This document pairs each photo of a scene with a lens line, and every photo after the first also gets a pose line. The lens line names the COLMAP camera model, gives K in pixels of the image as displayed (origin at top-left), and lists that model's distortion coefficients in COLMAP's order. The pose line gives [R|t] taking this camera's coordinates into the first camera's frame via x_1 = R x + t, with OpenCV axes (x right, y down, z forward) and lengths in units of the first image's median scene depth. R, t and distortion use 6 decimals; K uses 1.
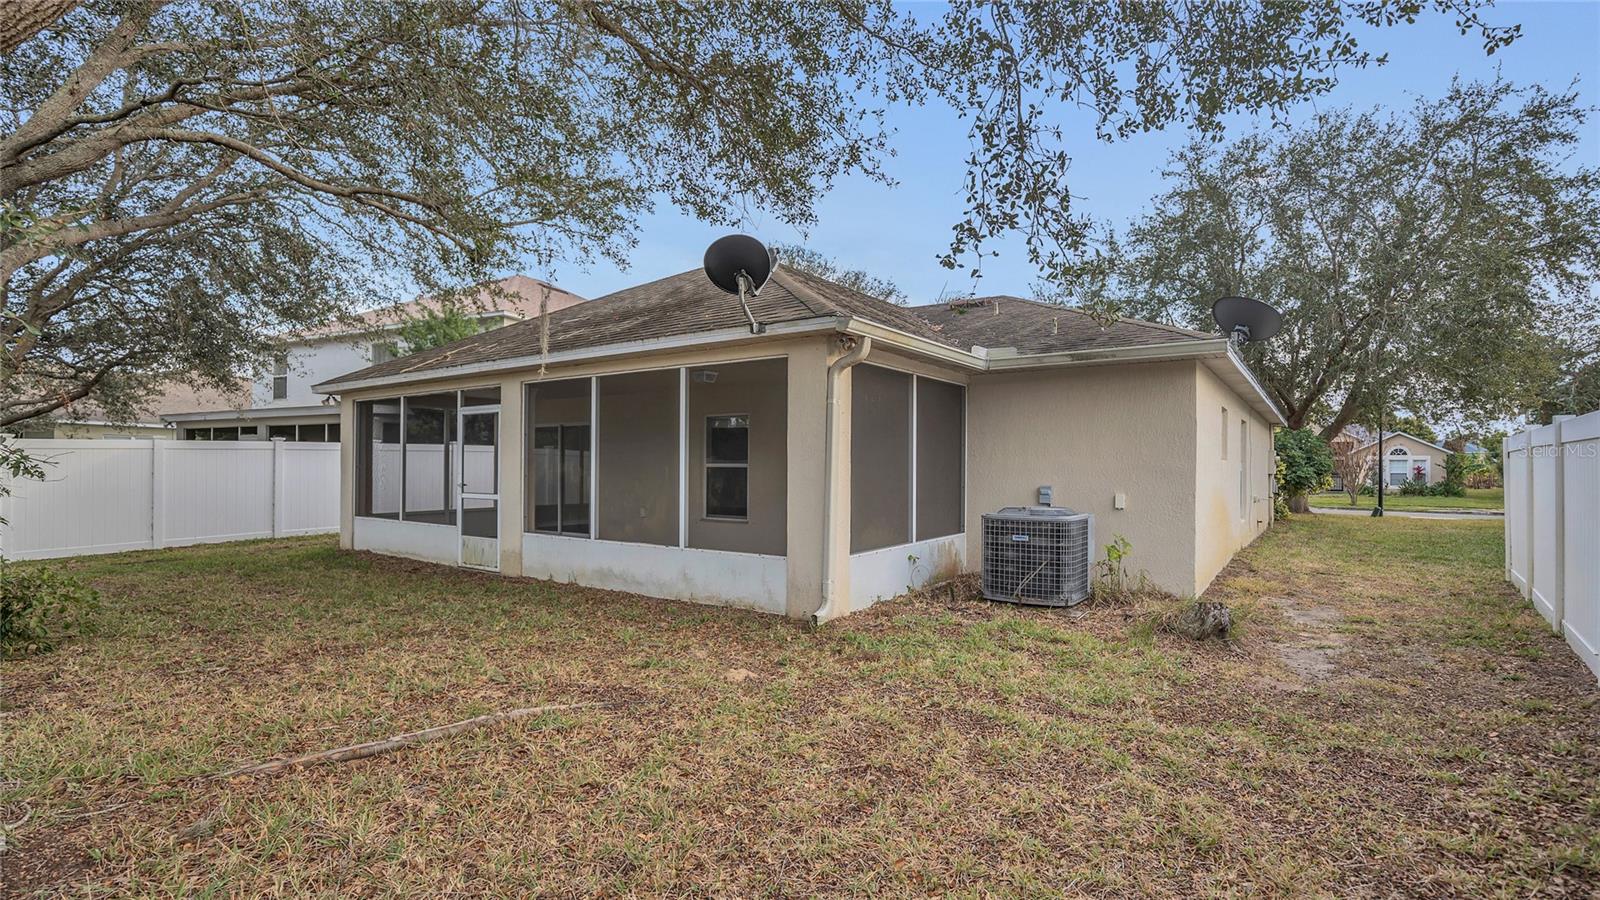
lens RADIAL K [[765.1, 0, 800.3], [0, 765.1, 463.2], [0, 0, 1]] dist [-0.001338, 0.000109]
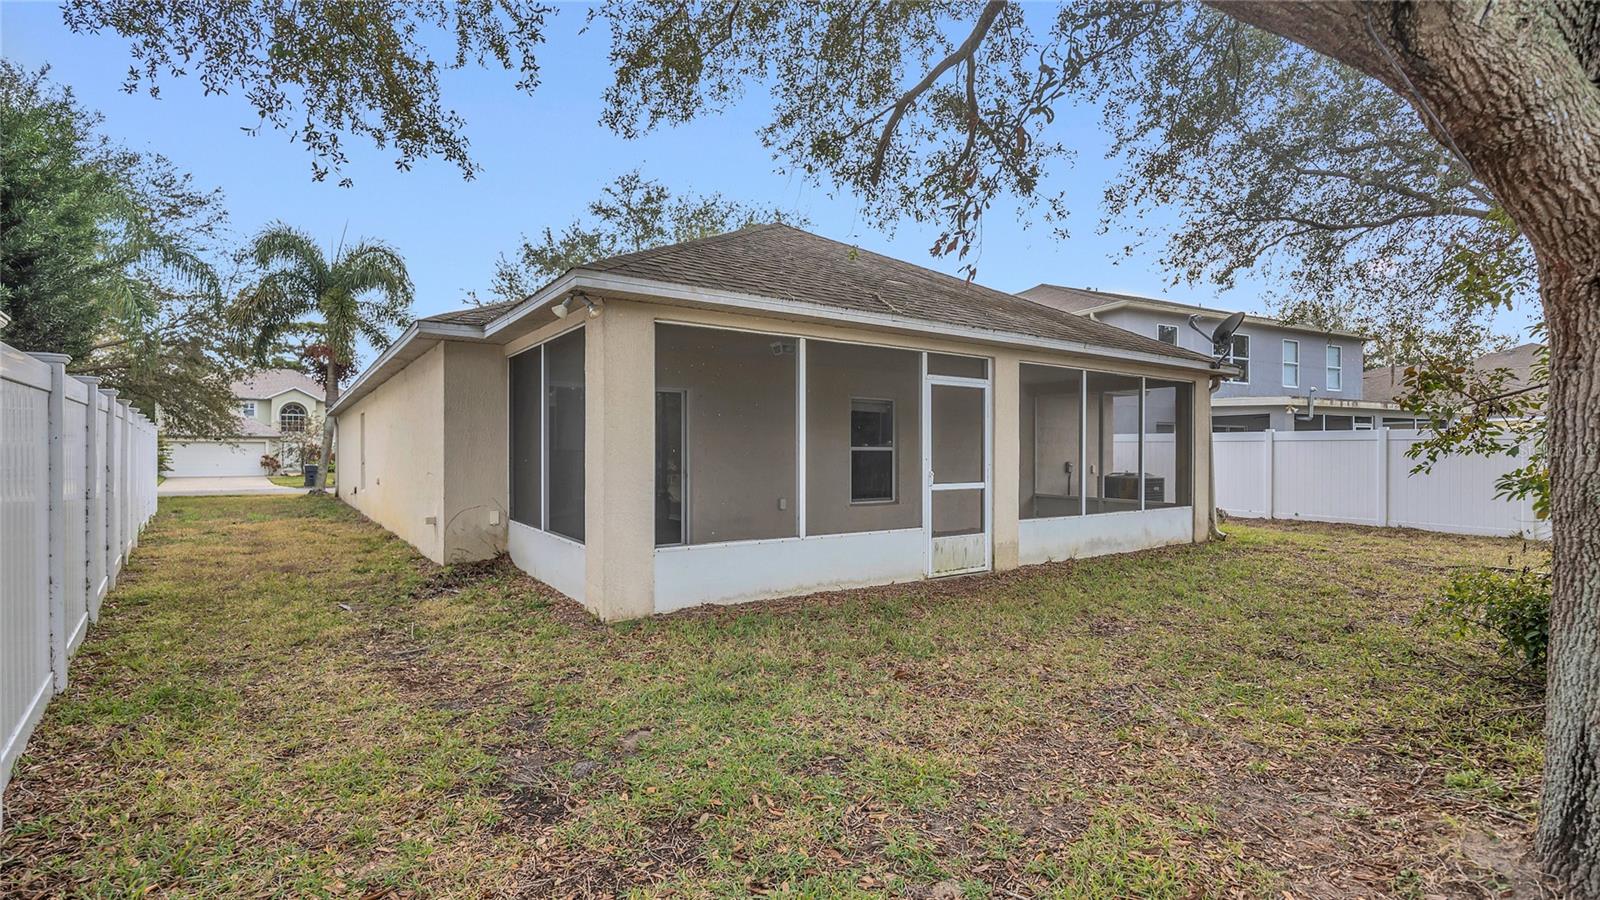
lens RADIAL K [[725.9, 0, 805.0], [0, 725.9, 448.3], [0, 0, 1]] dist [-0.000567, 0.000028]
pose [[0.325133, -0.000717, 0.945668, -1.183241], [-0.013476, 0.999895, 0.005392, 0.000401], [-0.945572, -0.014496, 0.325089, 0.877482]]
